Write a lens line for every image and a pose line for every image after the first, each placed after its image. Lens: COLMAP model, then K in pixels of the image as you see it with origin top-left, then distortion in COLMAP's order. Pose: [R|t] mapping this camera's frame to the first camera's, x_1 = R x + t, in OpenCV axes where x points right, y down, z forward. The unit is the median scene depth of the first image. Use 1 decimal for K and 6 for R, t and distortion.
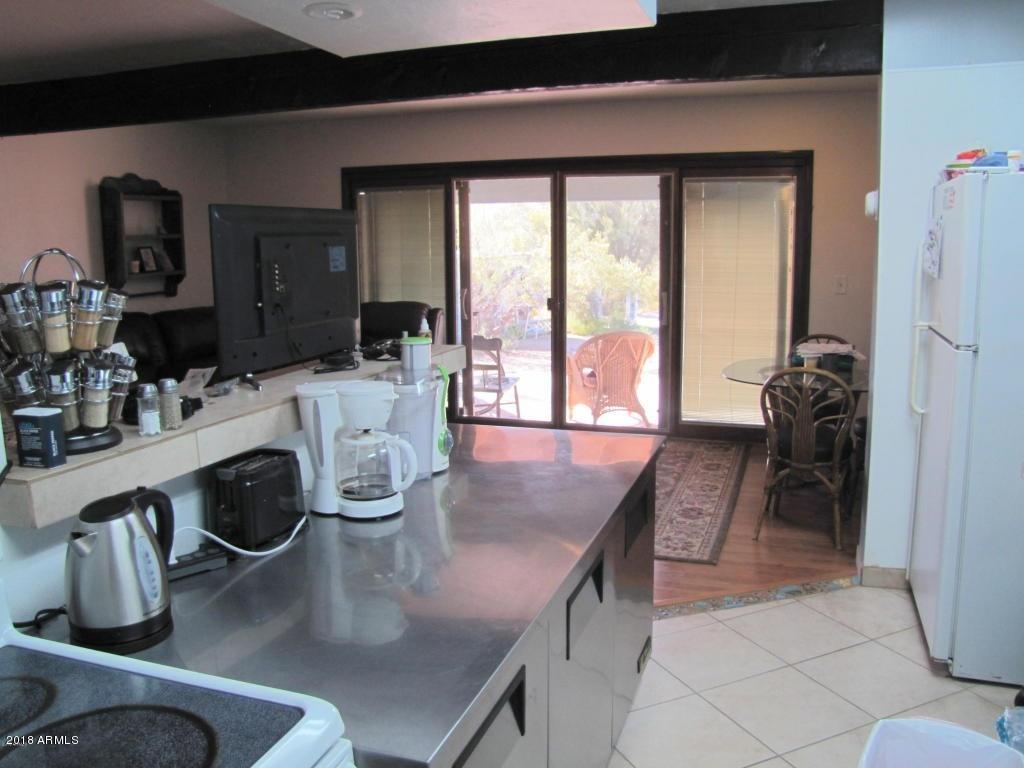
lens RADIAL K [[840.8, 0, 509.3], [0, 840.8, 380.4], [0, 0, 1]] dist [-0.187368, 0.160167]
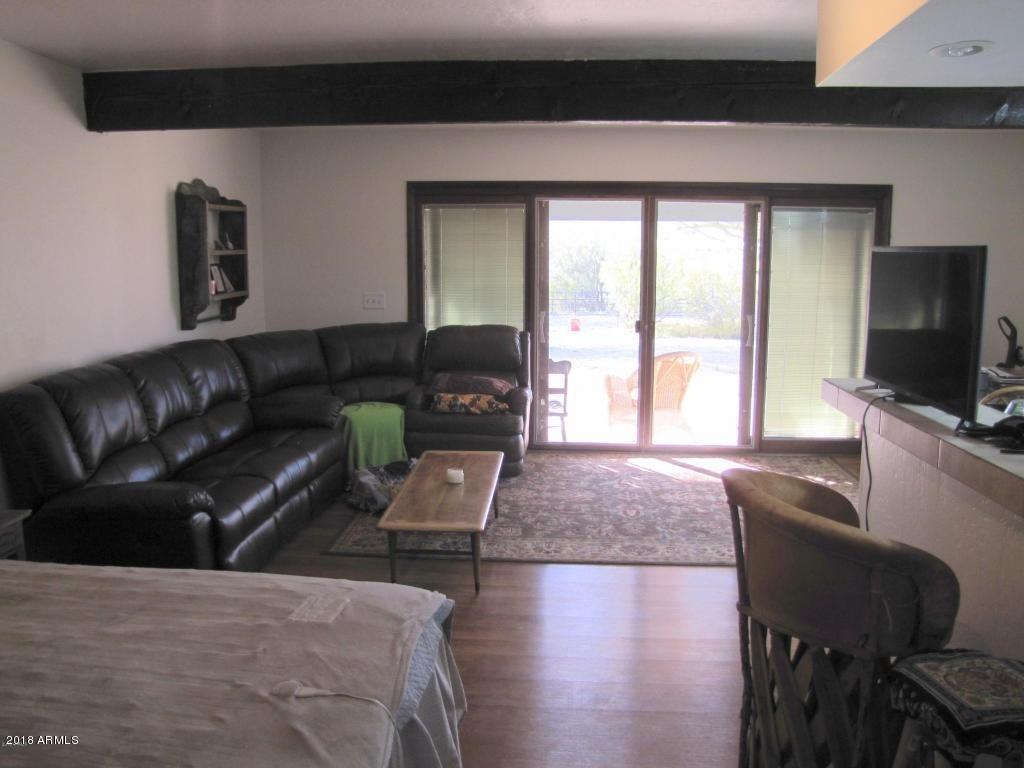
lens RADIAL K [[840.8, 0, 509.3], [0, 840.8, 380.4], [0, 0, 1]] dist [-0.187368, 0.160167]
pose [[0.966871, -0.026880, 0.253847, -0.358851], [0.030261, 0.999498, -0.009424, -0.022241], [-0.253467, 0.016793, 0.967198, 0.073970]]
